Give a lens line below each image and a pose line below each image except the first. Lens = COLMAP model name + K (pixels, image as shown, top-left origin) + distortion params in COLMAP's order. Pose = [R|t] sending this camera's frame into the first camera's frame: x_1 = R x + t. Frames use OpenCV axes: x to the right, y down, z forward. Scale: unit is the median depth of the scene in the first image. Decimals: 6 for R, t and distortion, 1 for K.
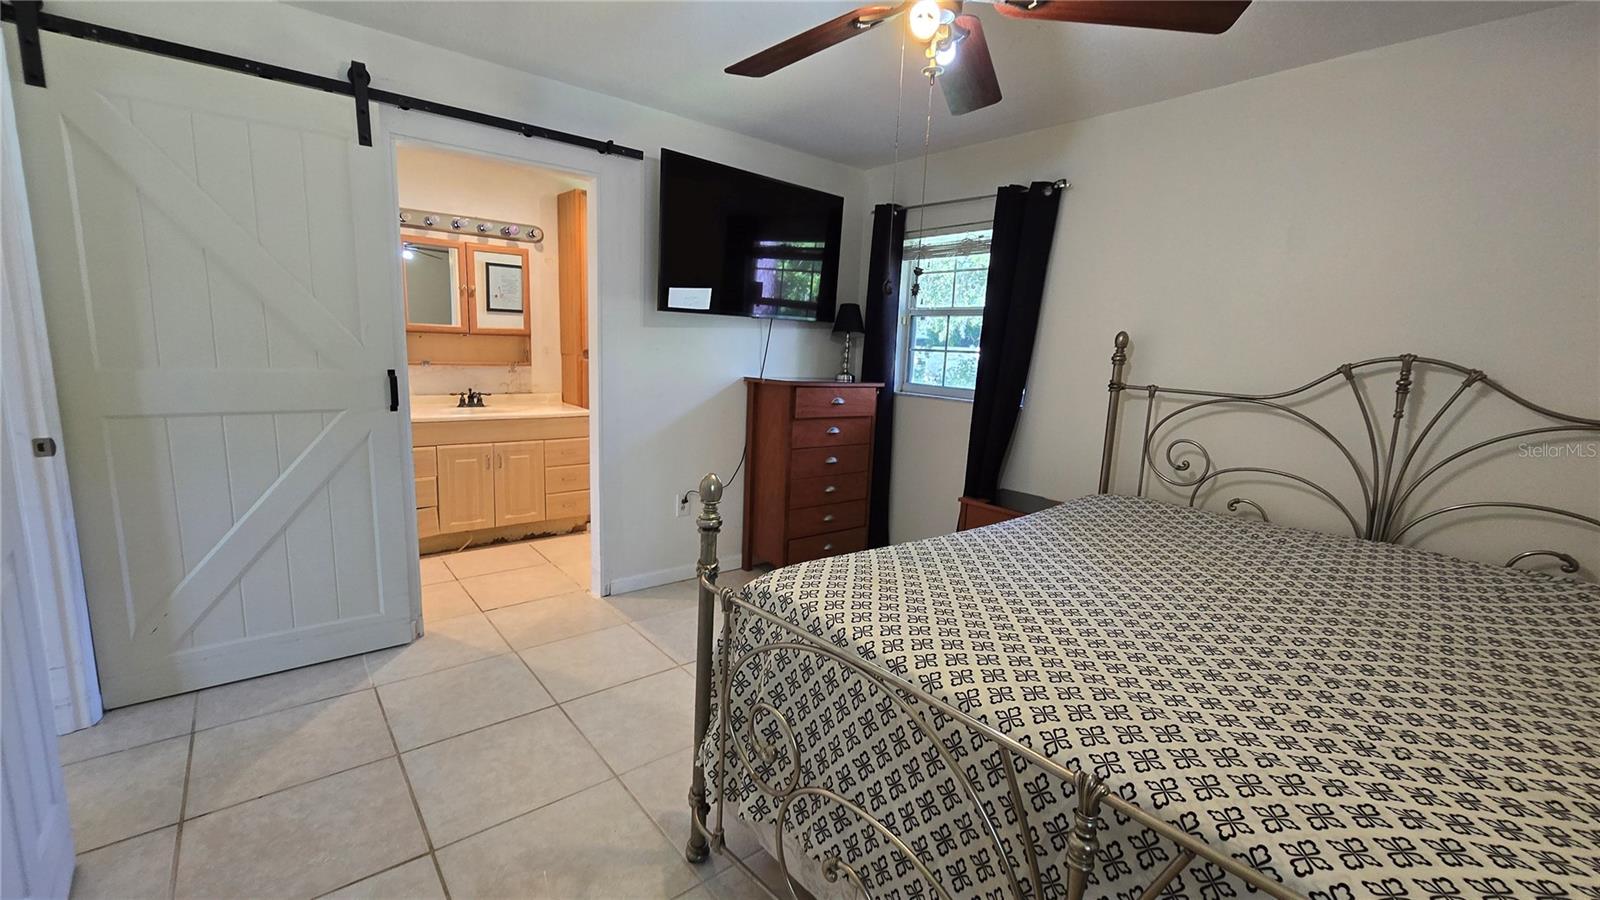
lens RADIAL K [[655.8, 0, 794.7], [0, 655.8, 454.6], [0, 0, 1]] dist [-0.004273, 0.000008]
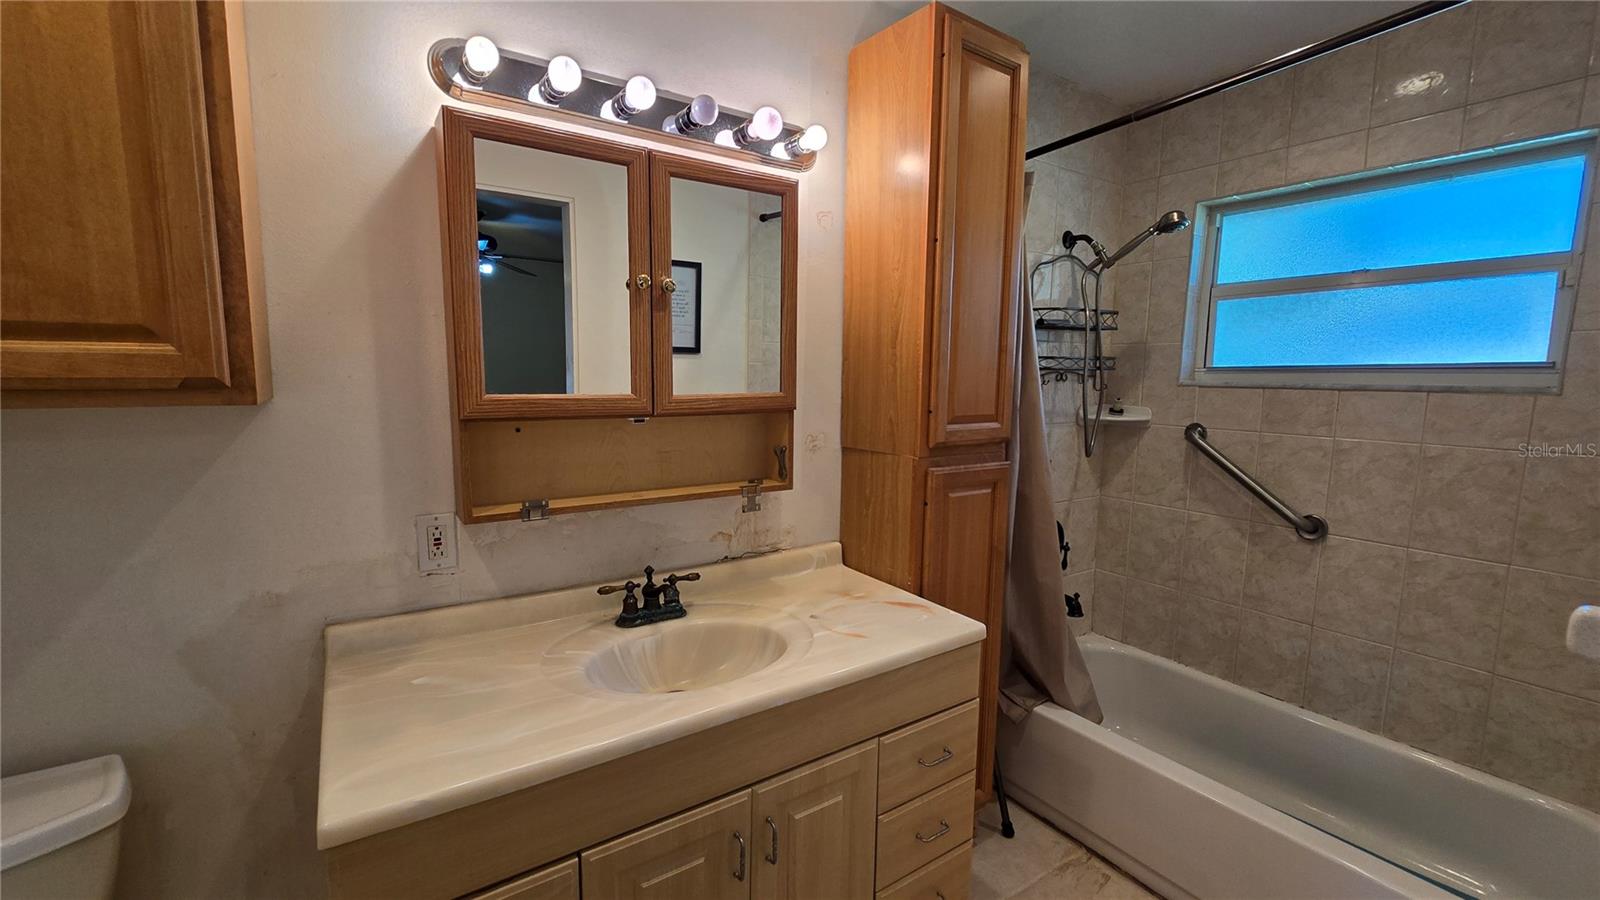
lens RADIAL K [[655.8, 0, 799.4], [0, 655.8, 453.4], [0, 0, 1]] dist [-0.004273, 0.000008]
pose [[0.996105, -0.018709, -0.086168, -0.992334], [0.013949, 0.998361, -0.055512, -0.366737], [0.087066, 0.054094, 0.994733, 1.690980]]
